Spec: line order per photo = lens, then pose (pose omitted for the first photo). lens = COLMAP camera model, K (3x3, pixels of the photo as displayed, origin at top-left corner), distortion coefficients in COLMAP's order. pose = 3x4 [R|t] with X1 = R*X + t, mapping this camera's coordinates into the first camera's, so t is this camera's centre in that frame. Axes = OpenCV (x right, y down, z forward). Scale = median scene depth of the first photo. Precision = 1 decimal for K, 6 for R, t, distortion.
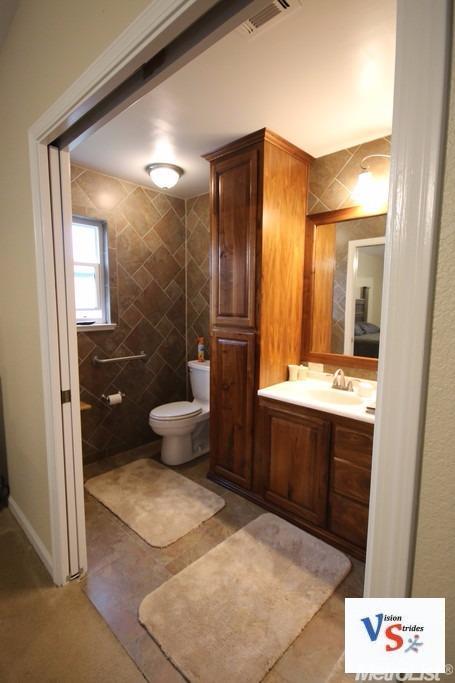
lens RADIAL K [[335.6, 0, 227.5], [0, 335.6, 341.5], [0, 0, 1]] dist [-0.000971, -0.000614]
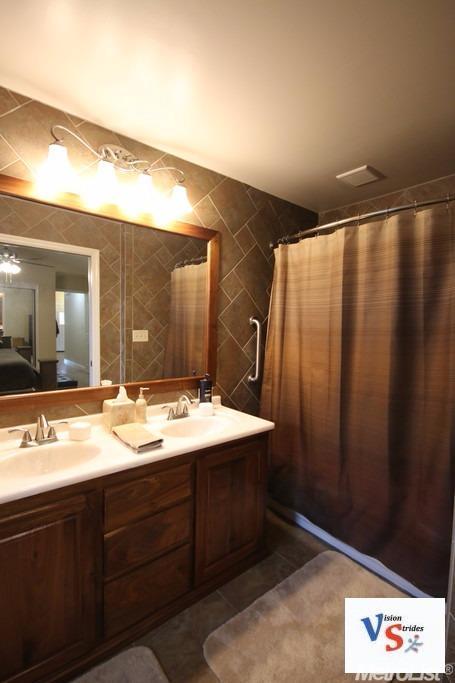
lens RADIAL K [[335.6, 0, 227.5], [0, 335.6, 341.5], [0, 0, 1]] dist [-0.000971, -0.000614]
pose [[0.121262, -0.063722, 0.990573, -0.315130], [0.102826, 0.993375, 0.051315, -0.069853], [-0.987280, 0.095634, 0.127011, 0.583112]]
